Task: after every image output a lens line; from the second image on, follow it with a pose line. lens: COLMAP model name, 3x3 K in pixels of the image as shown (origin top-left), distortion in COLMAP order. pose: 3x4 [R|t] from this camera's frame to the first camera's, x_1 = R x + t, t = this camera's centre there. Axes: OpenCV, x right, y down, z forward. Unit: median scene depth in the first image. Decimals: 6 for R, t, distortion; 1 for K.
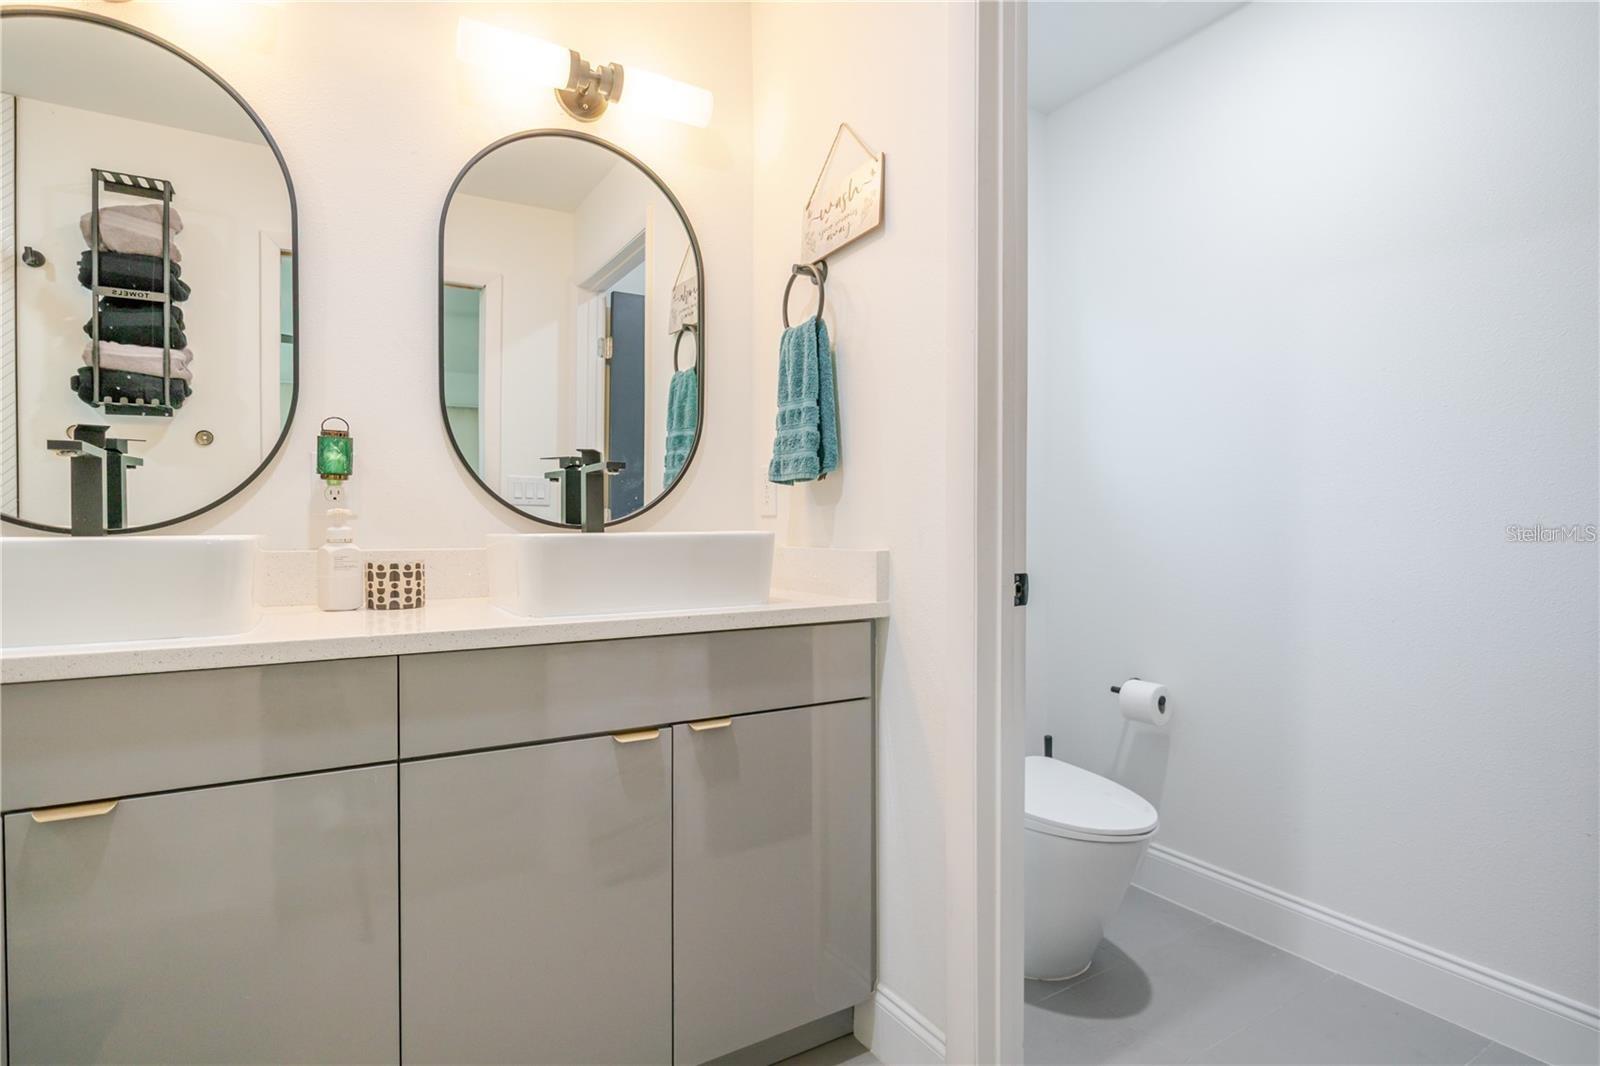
lens RADIAL K [[814.6, 0, 799.9], [0, 814.6, 531.3], [0, 0, 1]] dist [0.003491, -0.000517]
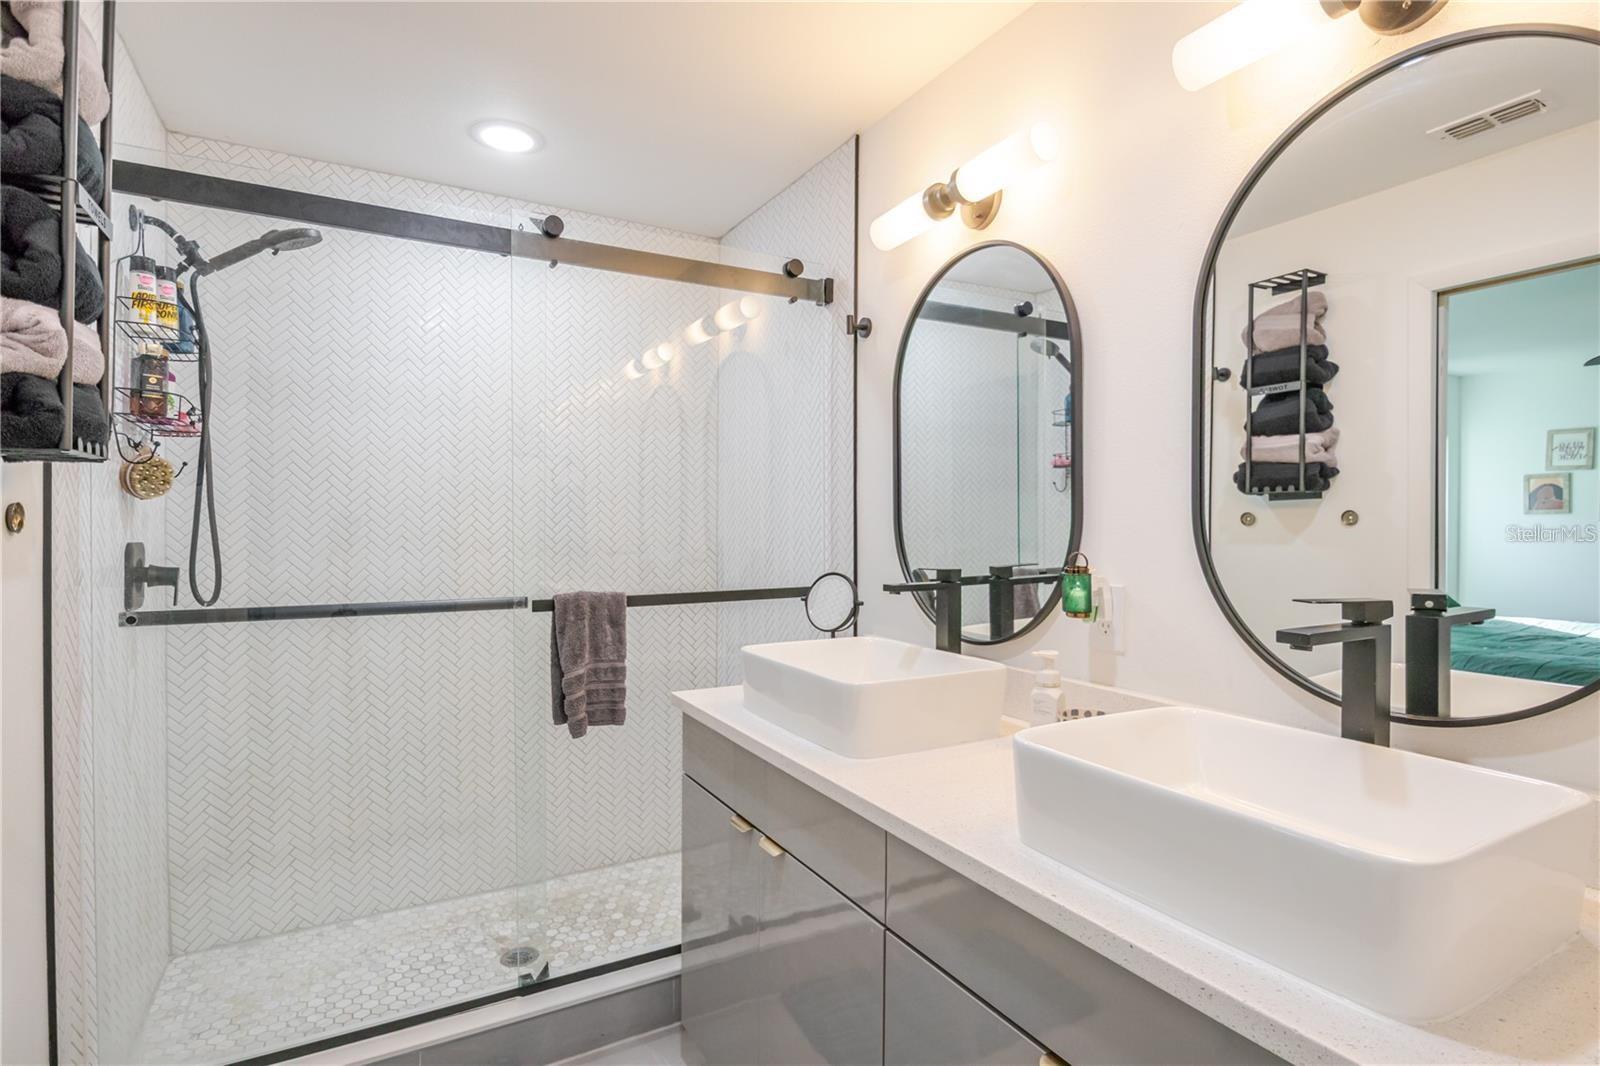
lens RADIAL K [[814.6, 0, 801.3], [0, 814.6, 524.4], [0, 0, 1]] dist [0.003491, -0.000517]
pose [[-0.035803, 0.001050, -0.999358, 0.260202], [-0.019652, 0.999805, 0.001755, -0.102487], [0.999166, 0.019702, -0.035775, 0.420123]]
